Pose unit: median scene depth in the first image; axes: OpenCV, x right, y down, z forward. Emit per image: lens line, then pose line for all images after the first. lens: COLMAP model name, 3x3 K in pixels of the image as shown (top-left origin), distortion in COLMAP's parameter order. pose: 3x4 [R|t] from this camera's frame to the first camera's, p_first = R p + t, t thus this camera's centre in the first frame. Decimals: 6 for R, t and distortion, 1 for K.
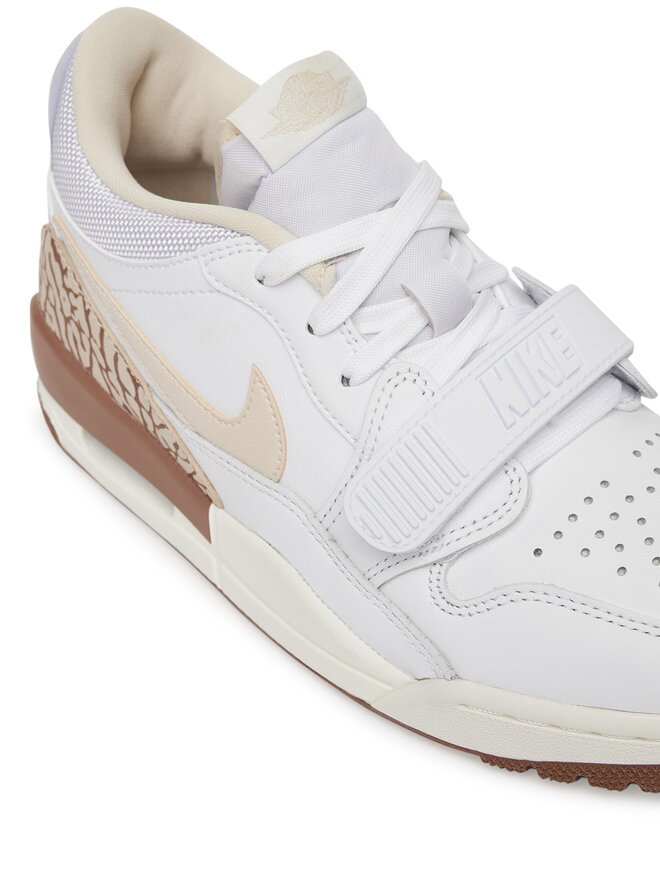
lens RADIAL K [[1733.2, 0, 330.0], [0, 1733.2, 440.0], [0, 0, 1]] dist [-0.054134, -0.166092]
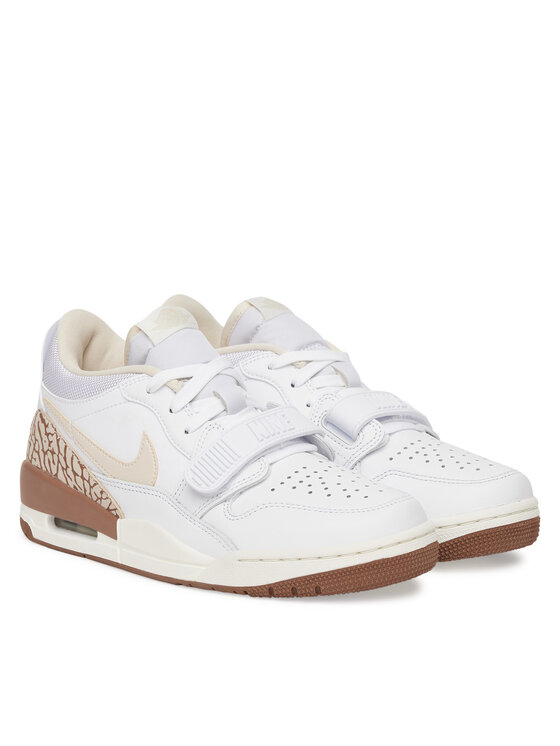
lens RADIAL K [[2193.7, 0, 280.0], [0, 2193.7, 373.0], [0, 0, 1]] dist [0.081486, 0.132160]
pose [[0.999210, 0.016087, 0.036347, 0.024652], [0.002905, 0.882442, -0.470412, 1.161912], [-0.039641, 0.470146, 0.881698, -1.417977]]
